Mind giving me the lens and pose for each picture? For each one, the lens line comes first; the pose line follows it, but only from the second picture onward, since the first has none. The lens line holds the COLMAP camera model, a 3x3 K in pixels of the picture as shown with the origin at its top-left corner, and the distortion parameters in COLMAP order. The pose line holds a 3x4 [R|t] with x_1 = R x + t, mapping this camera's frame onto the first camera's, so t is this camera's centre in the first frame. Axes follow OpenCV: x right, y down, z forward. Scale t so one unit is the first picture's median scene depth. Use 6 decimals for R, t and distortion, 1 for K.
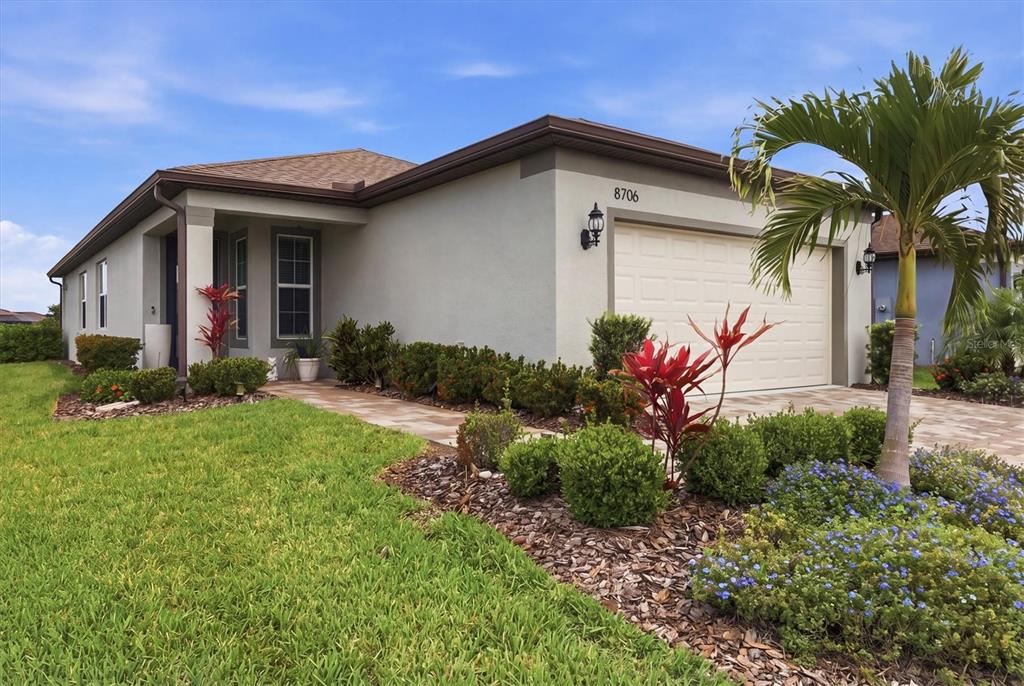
lens RADIAL K [[690.5, 0, 512.0], [0, 690.5, 343.0], [0, 0, 1]] dist [0.000142, 0.000008]
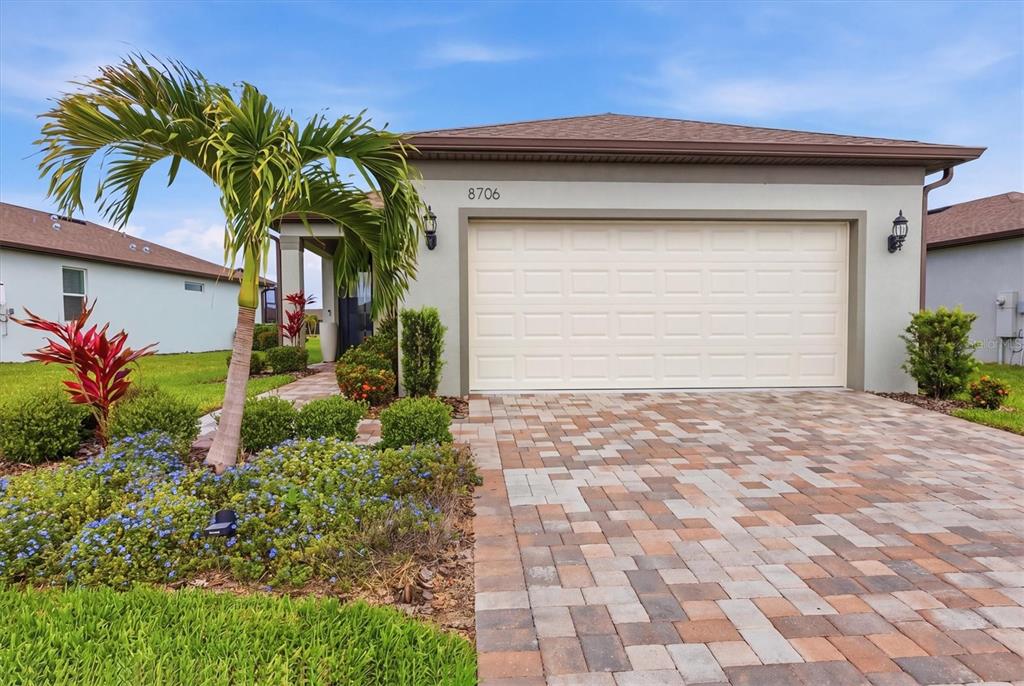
lens RADIAL K [[451.0, 0, 512.0], [0, 451.0, 343.0], [0, 0, 1]] dist [0.000542, -0.000139]
pose [[0.826076, 0.020606, -0.563181, 0.436781], [-0.006341, 0.999608, 0.027274, -0.005095], [0.563522, -0.018959, 0.825883, 0.334819]]
